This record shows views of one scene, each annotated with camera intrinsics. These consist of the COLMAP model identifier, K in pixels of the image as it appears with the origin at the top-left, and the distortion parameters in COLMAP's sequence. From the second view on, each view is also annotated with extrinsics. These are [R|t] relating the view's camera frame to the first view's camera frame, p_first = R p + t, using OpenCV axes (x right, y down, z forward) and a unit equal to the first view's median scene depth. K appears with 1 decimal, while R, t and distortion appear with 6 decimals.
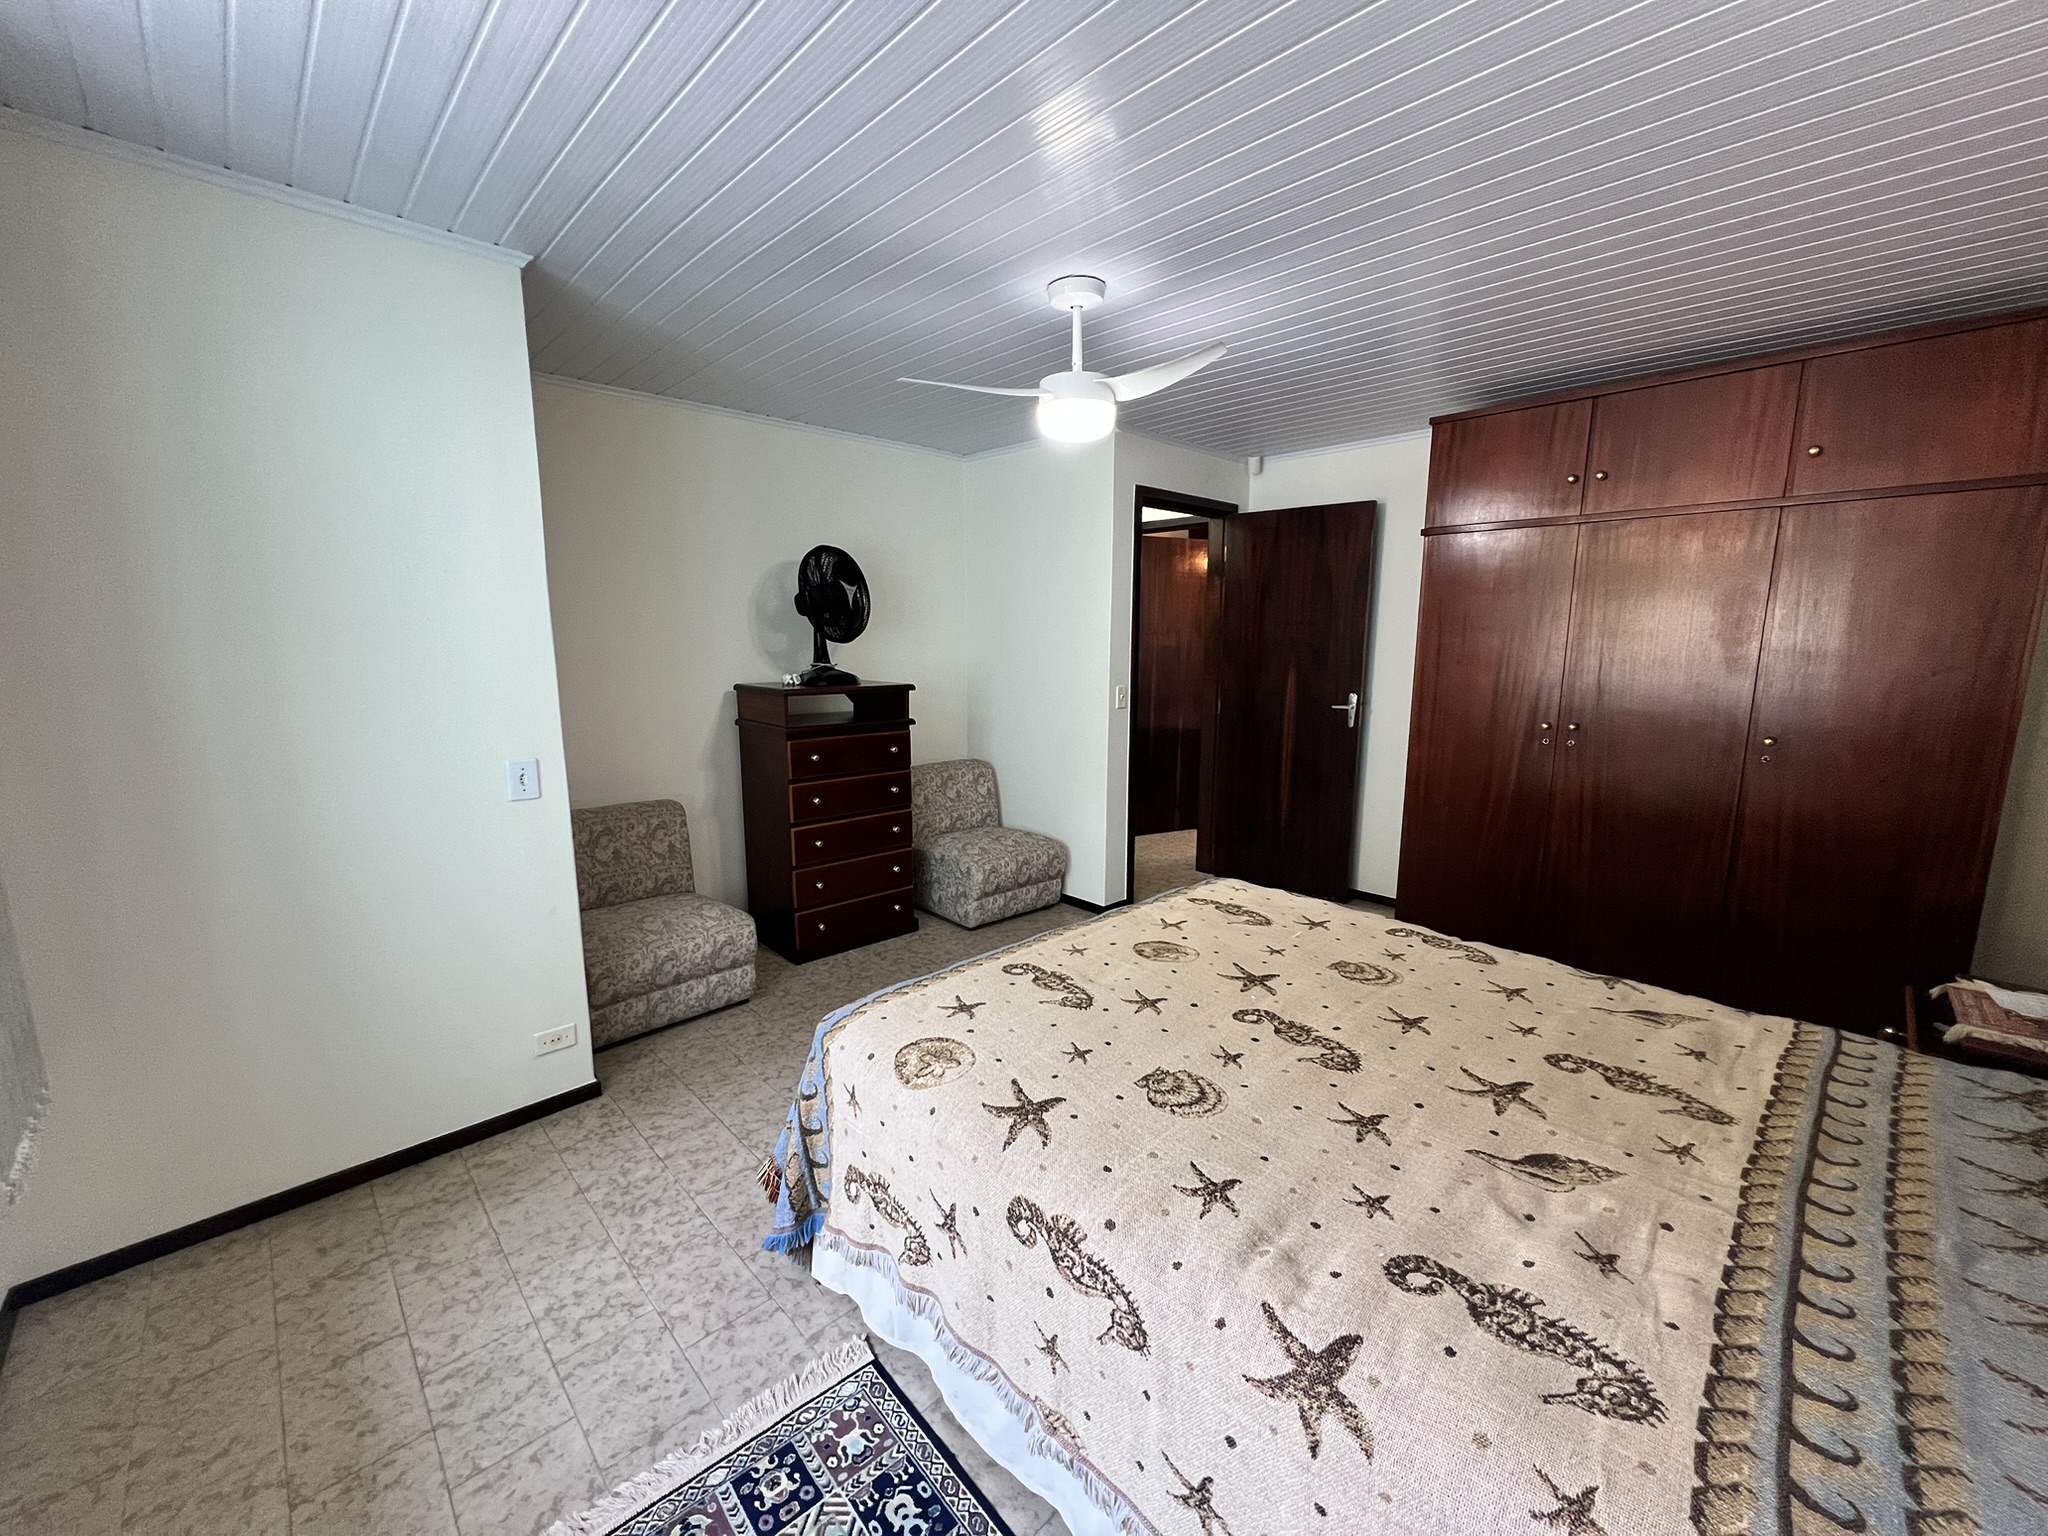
lens RADIAL K [[821.5, 0, 1024.2], [0, 821.5, 769.5], [0, 0, 1]] dist [-0.000325, -0.000021]
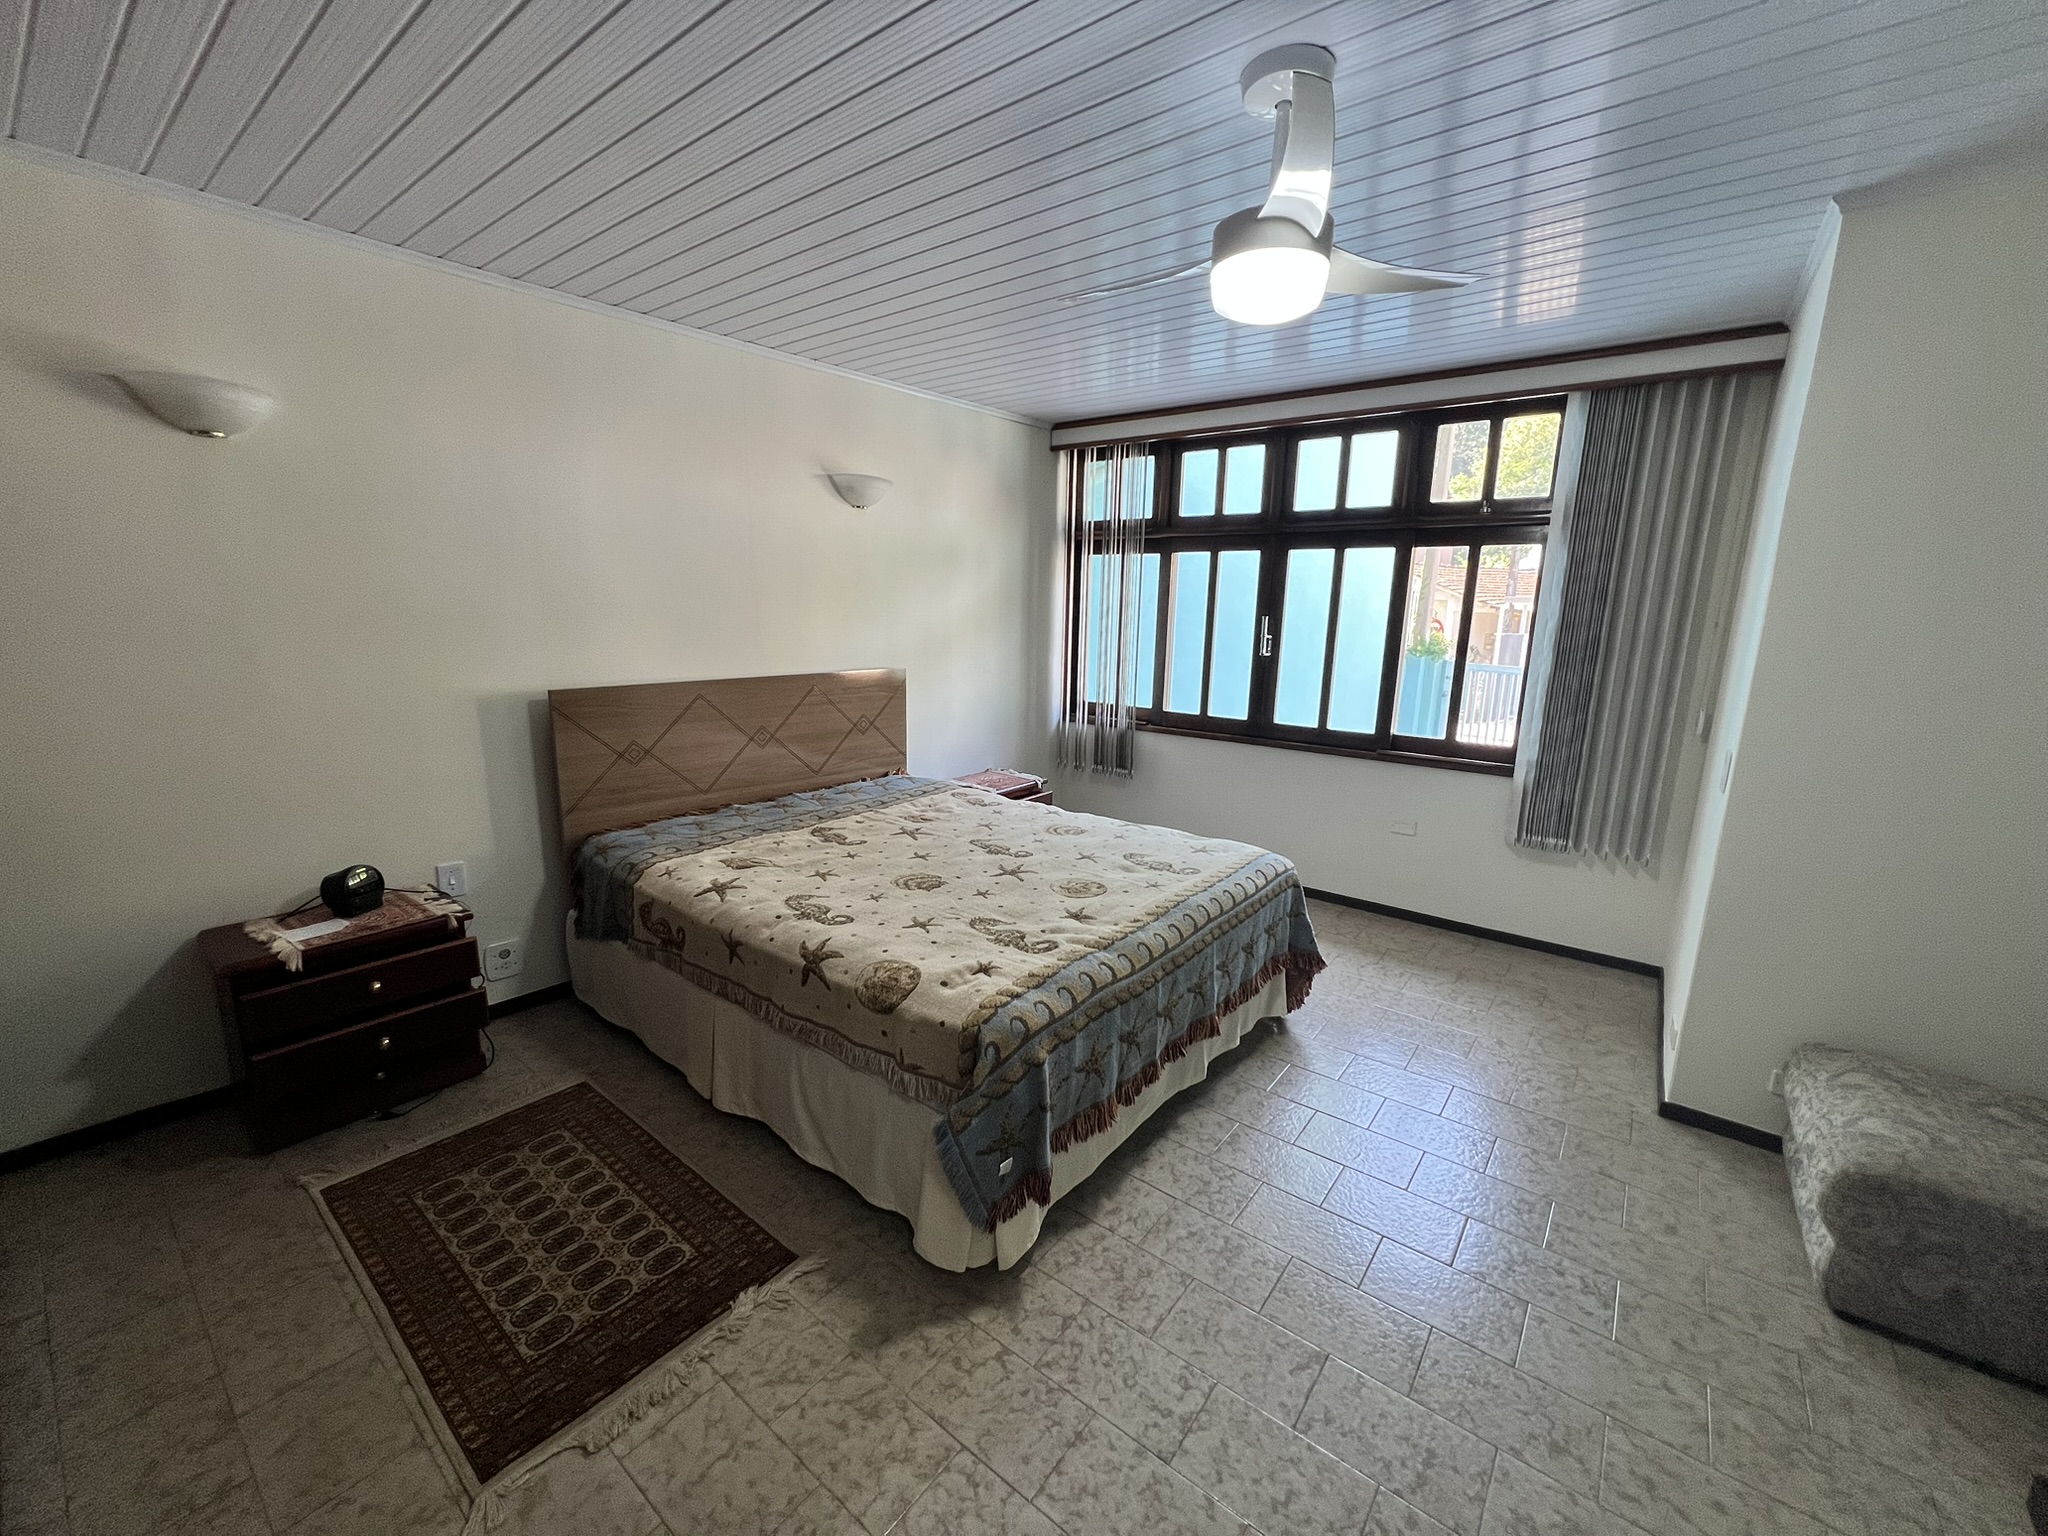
lens RADIAL K [[821.5, 0, 1025.7], [0, 821.5, 770.6], [0, 0, 1]] dist [-0.000325, -0.000021]
pose [[-0.989947, 0.005901, -0.141314, 0.430779], [-0.045166, 0.933629, 0.355382, -0.355013], [0.134032, 0.358192, -0.923977, 2.109833]]
